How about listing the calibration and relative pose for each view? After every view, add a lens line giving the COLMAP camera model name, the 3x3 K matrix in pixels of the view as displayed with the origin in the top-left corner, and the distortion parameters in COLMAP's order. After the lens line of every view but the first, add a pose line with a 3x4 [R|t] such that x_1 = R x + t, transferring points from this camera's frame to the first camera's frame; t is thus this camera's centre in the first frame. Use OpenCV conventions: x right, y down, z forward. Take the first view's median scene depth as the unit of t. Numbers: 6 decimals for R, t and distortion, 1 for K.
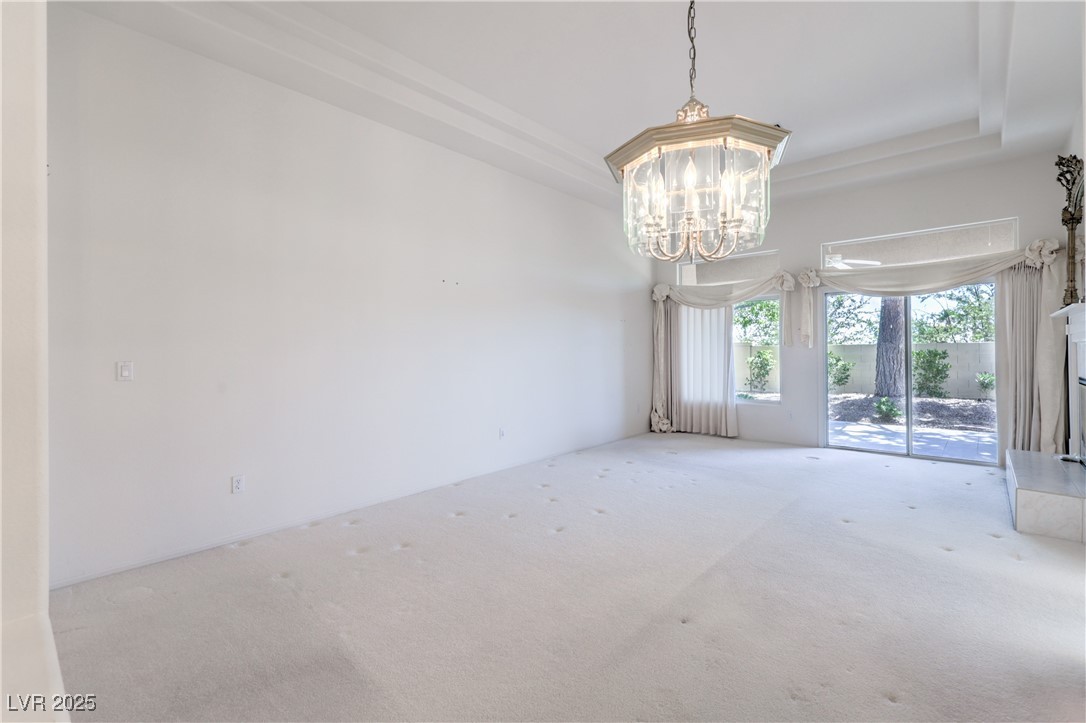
lens RADIAL K [[491.7, 0, 554.2], [0, 491.7, 356.0], [0, 0, 1]] dist [0.005096, 0.000825]
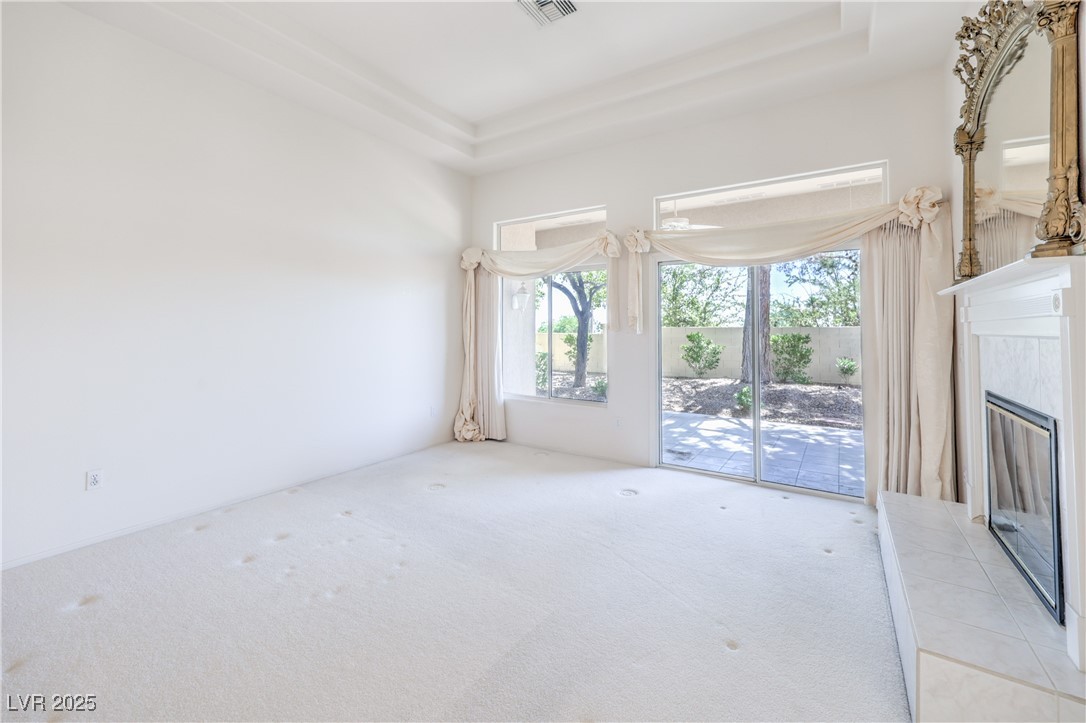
lens RADIAL K [[443.9, 0, 553.1], [0, 443.9, 324.0], [0, 0, 1]] dist [0.003526, 0.001866]
pose [[0.990018, 0.013076, 0.140331, 0.251874], [-0.010339, 0.999742, -0.020215, -0.014009], [-0.140559, 0.018562, 0.989898, 0.296673]]
